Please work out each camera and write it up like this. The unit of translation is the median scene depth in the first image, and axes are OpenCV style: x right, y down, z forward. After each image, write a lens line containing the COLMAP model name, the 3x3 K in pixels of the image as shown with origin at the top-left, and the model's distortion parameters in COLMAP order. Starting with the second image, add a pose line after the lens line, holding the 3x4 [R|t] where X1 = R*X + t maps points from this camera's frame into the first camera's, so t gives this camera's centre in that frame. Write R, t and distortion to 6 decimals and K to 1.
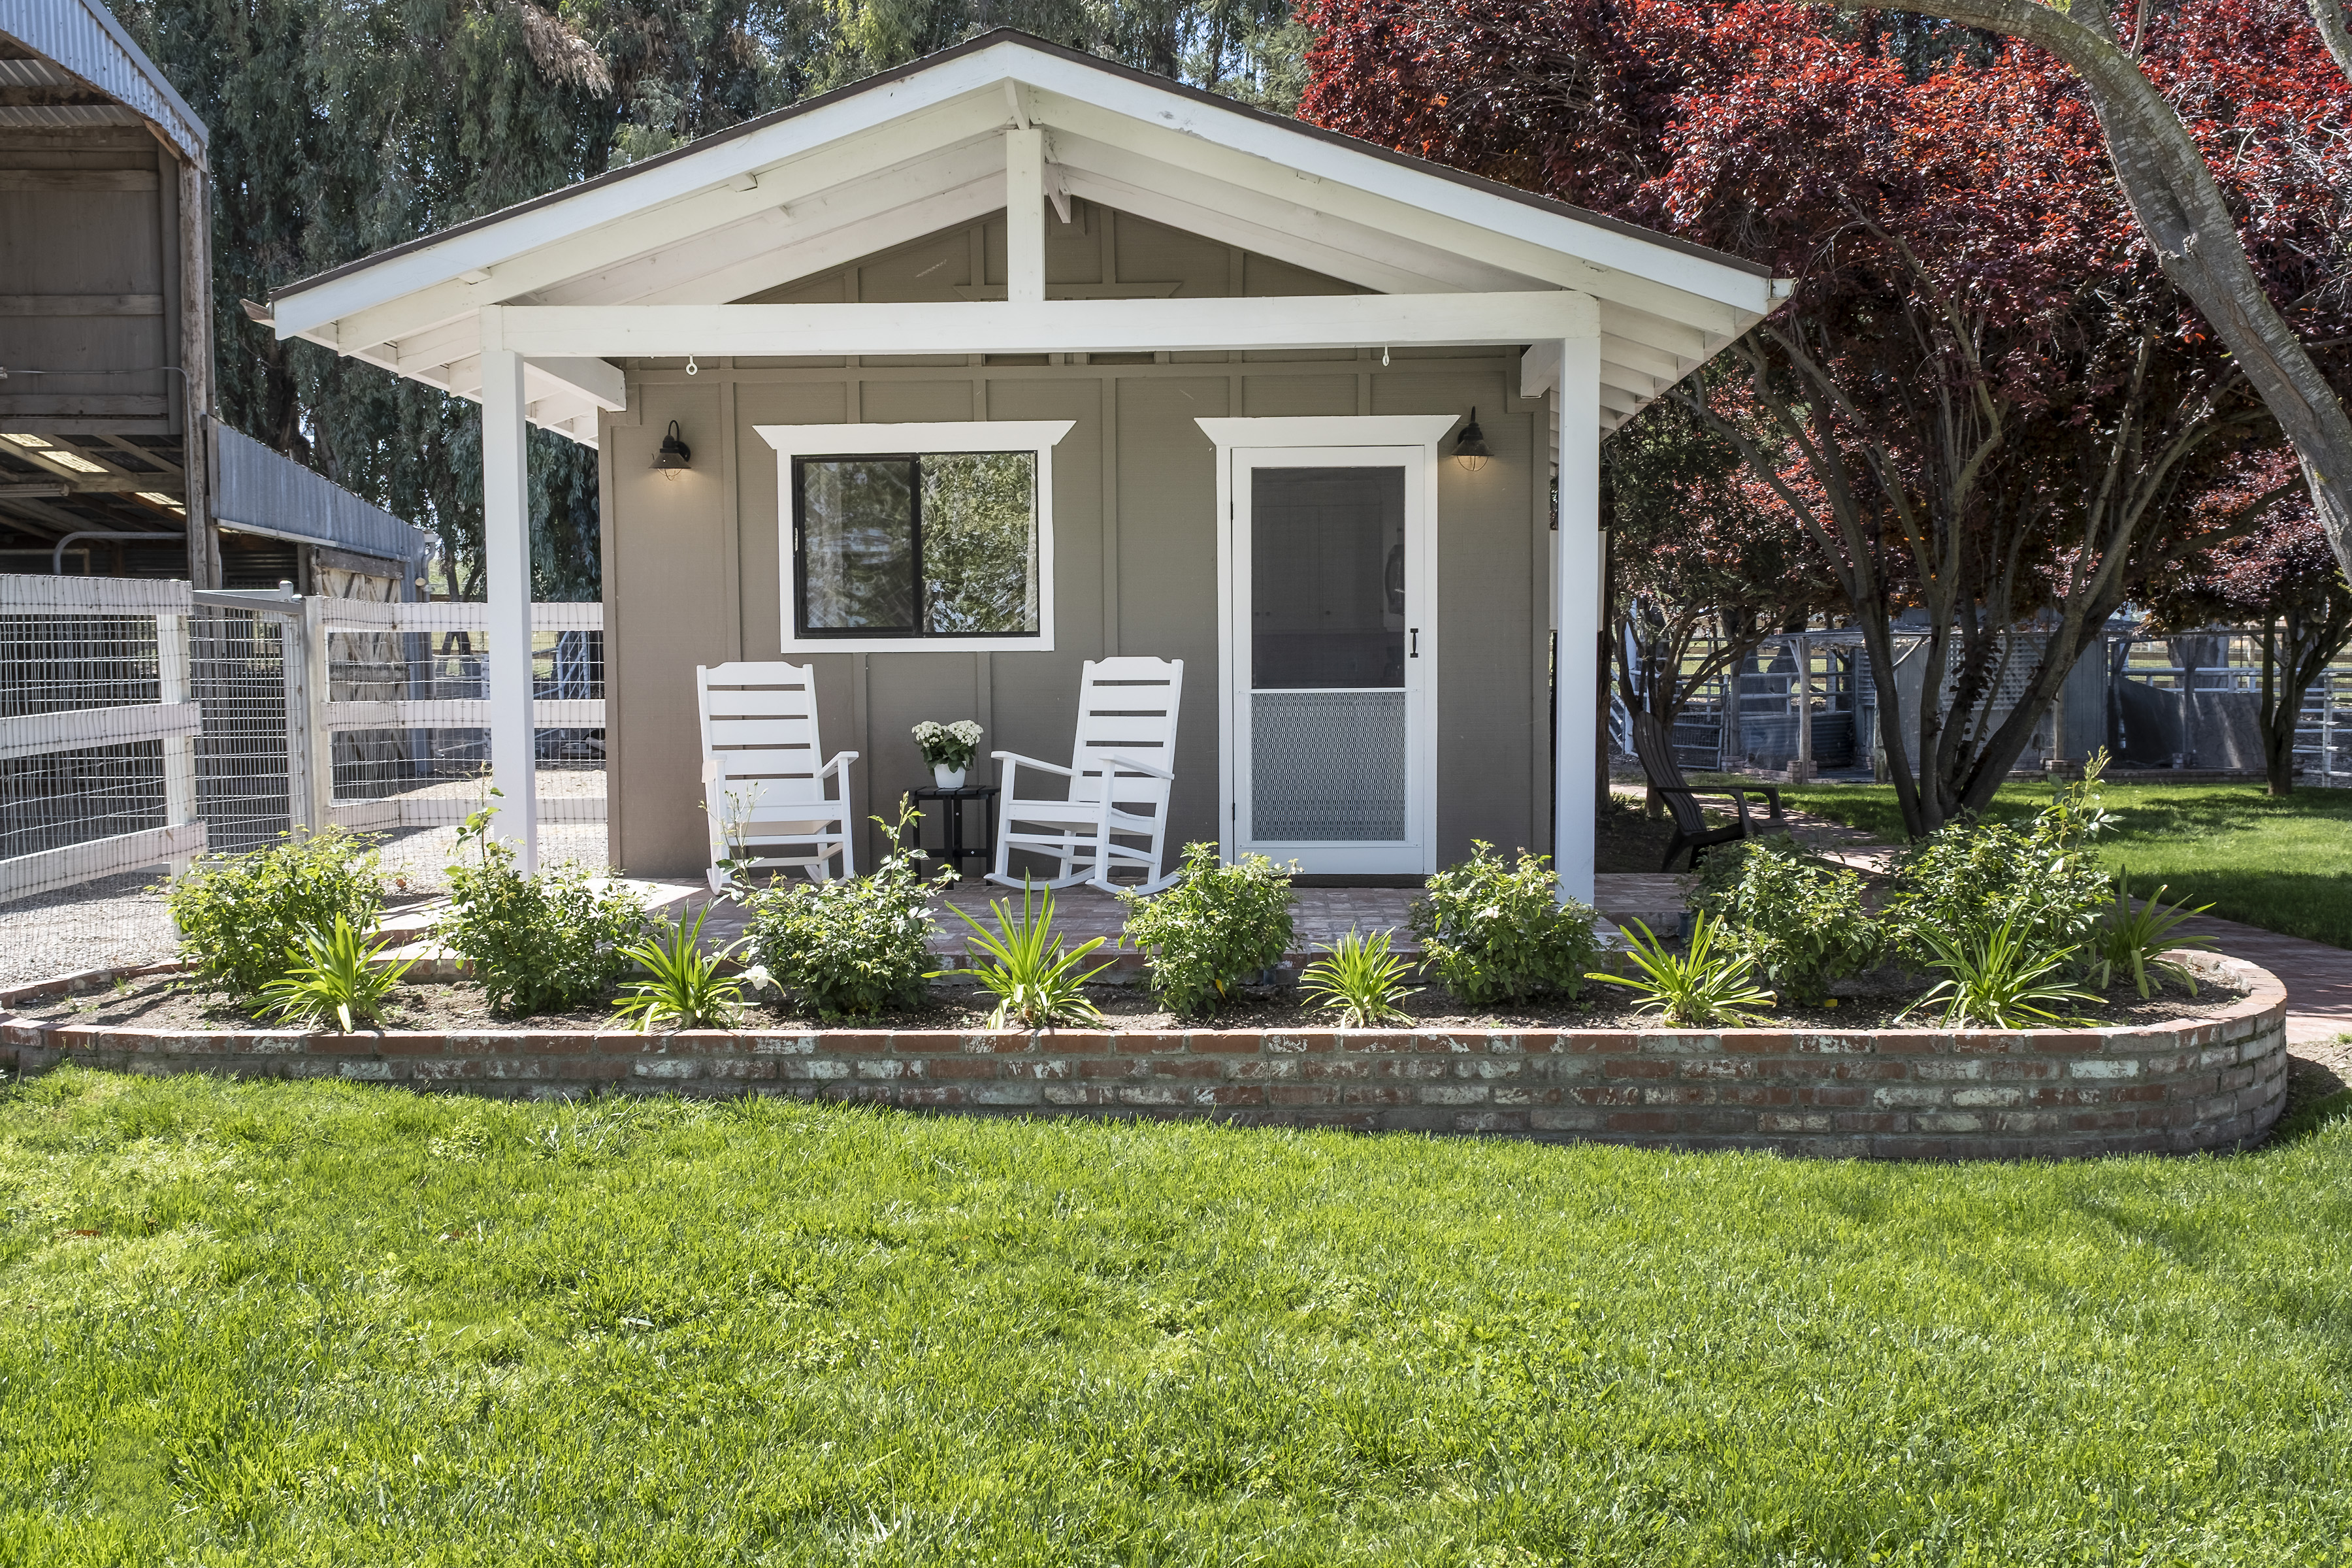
lens RADIAL K [[2224.6, 0, 1175.9], [0, 2224.6, 868.1], [0, 0, 1]] dist [0.022189, -0.007574]
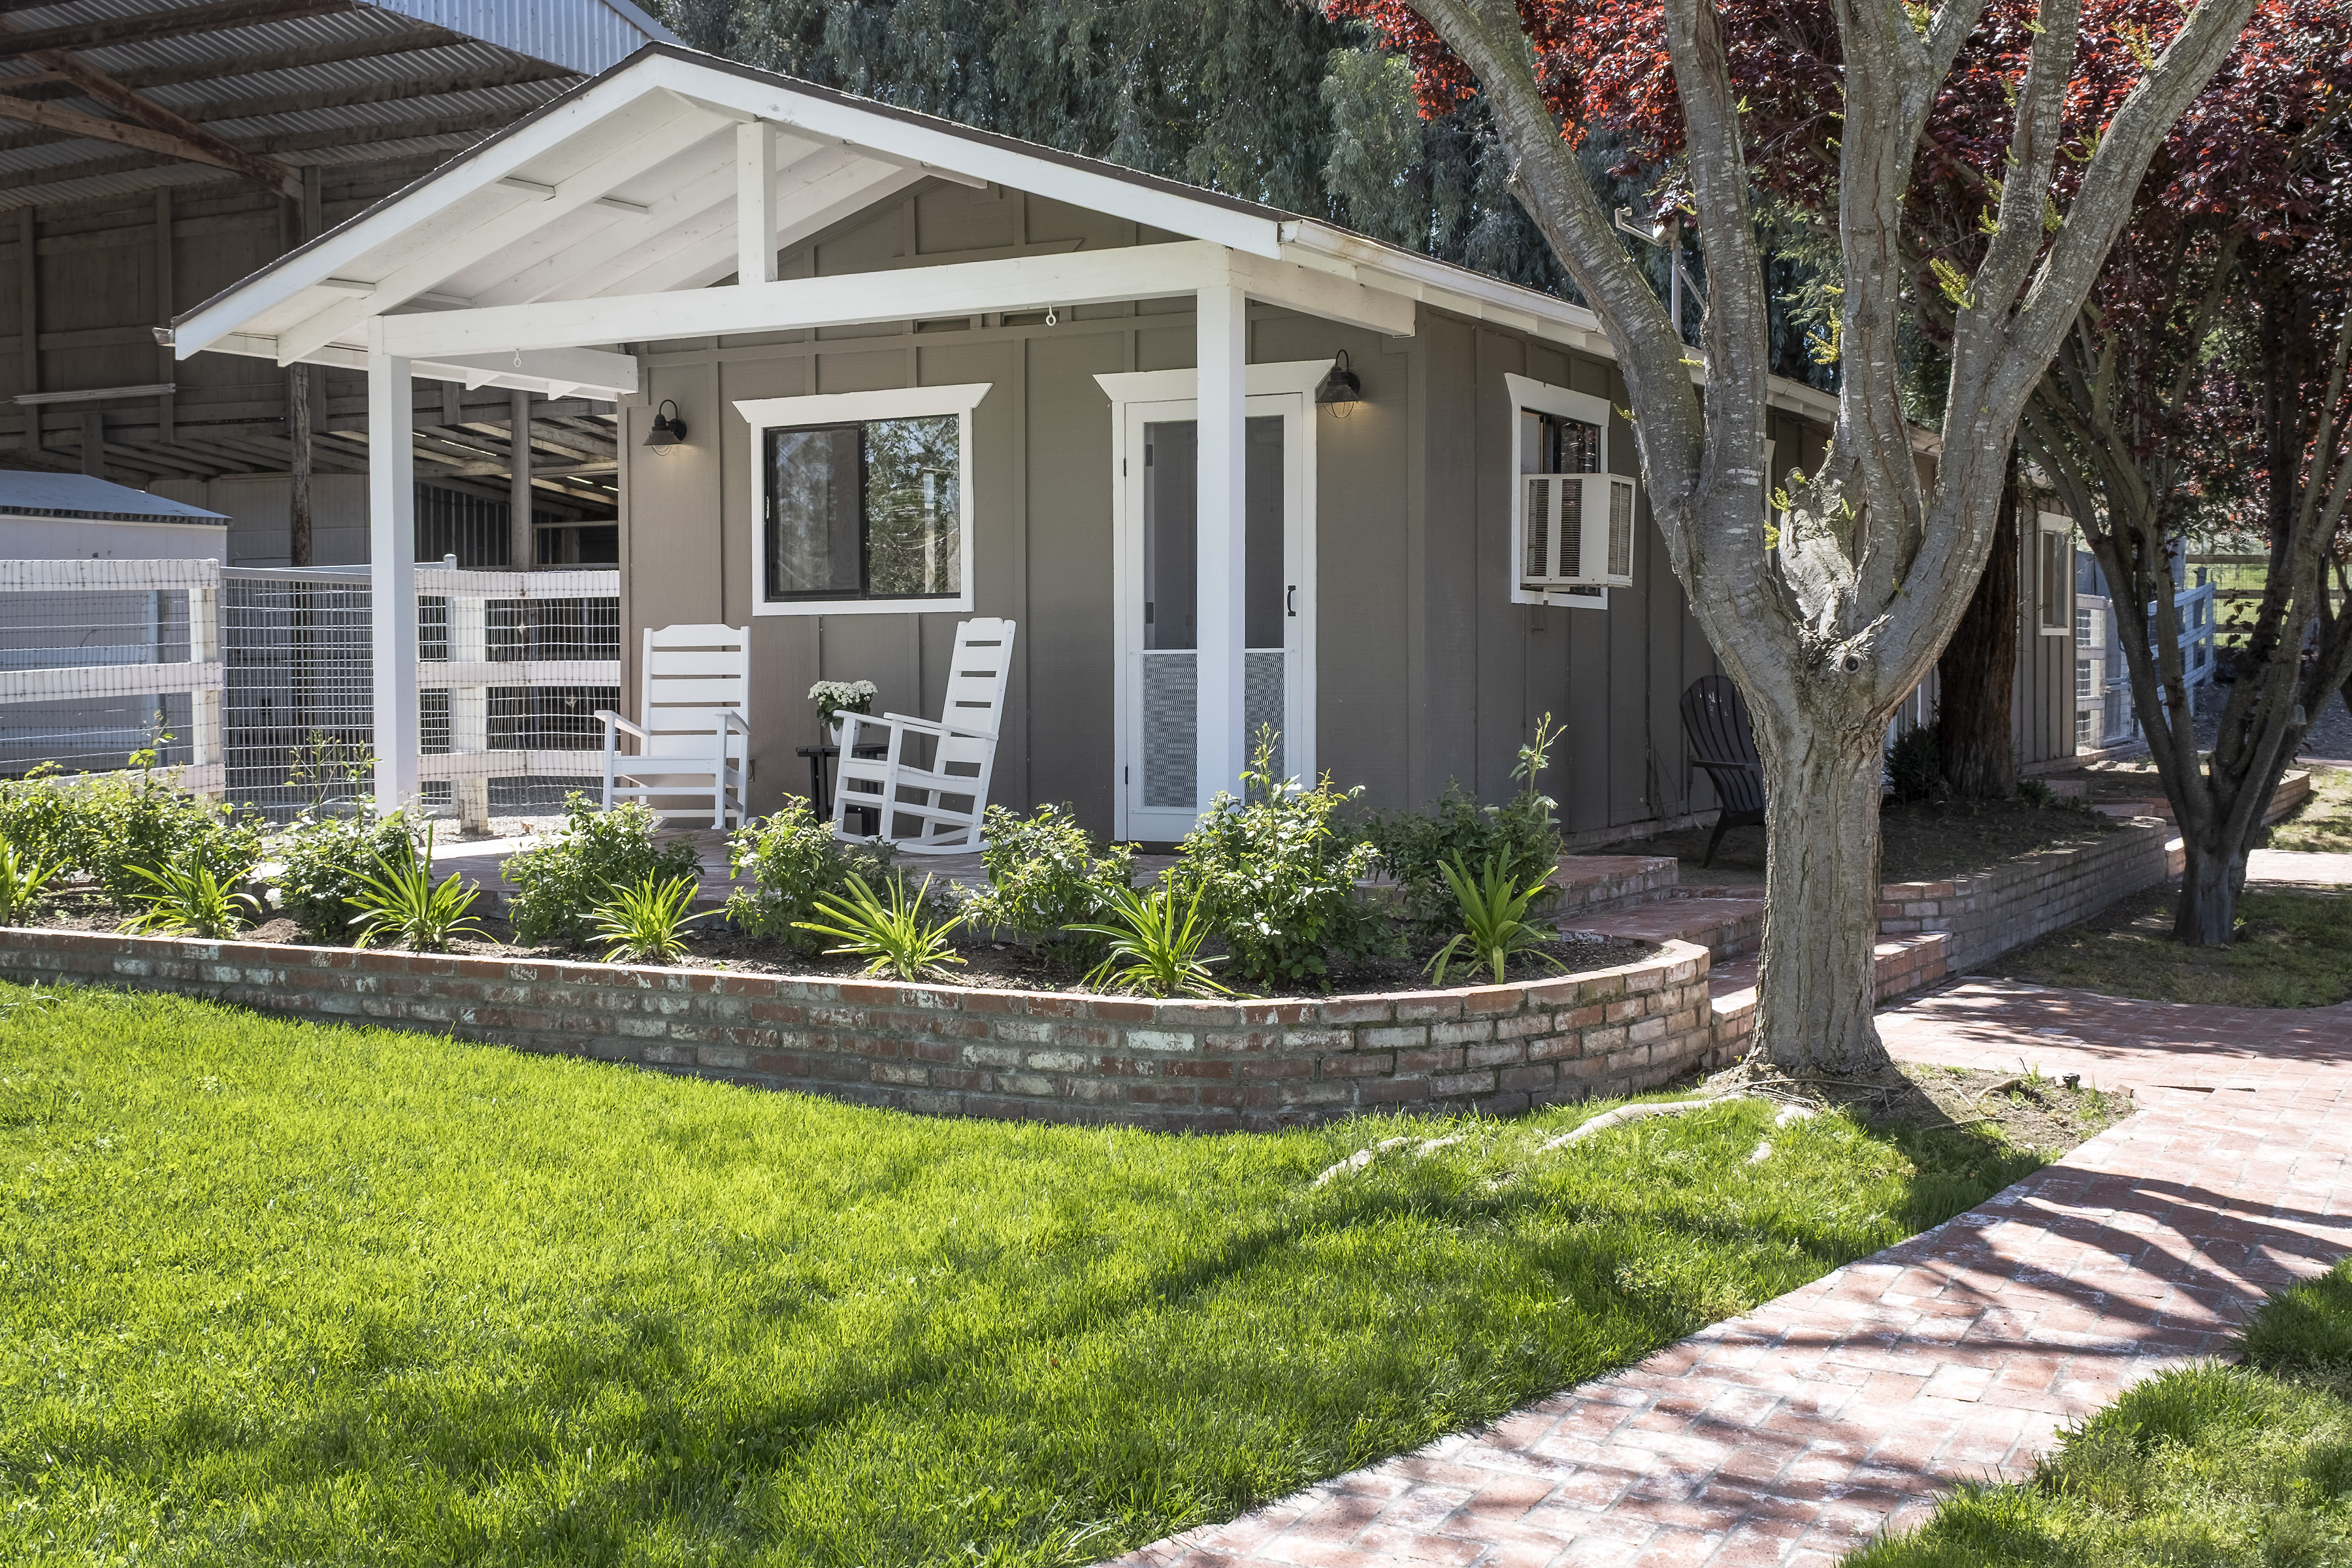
lens RADIAL K [[2611.6, 0, 1176.0], [0, 2611.6, 784.0], [0, 0, 1]] dist [0.025857, 0.028797]
pose [[0.896313, 0.021699, -0.442890, 0.765593], [-0.034351, 0.999198, -0.020566, 0.001315], [0.442088, 0.033647, 0.896340, -0.016597]]
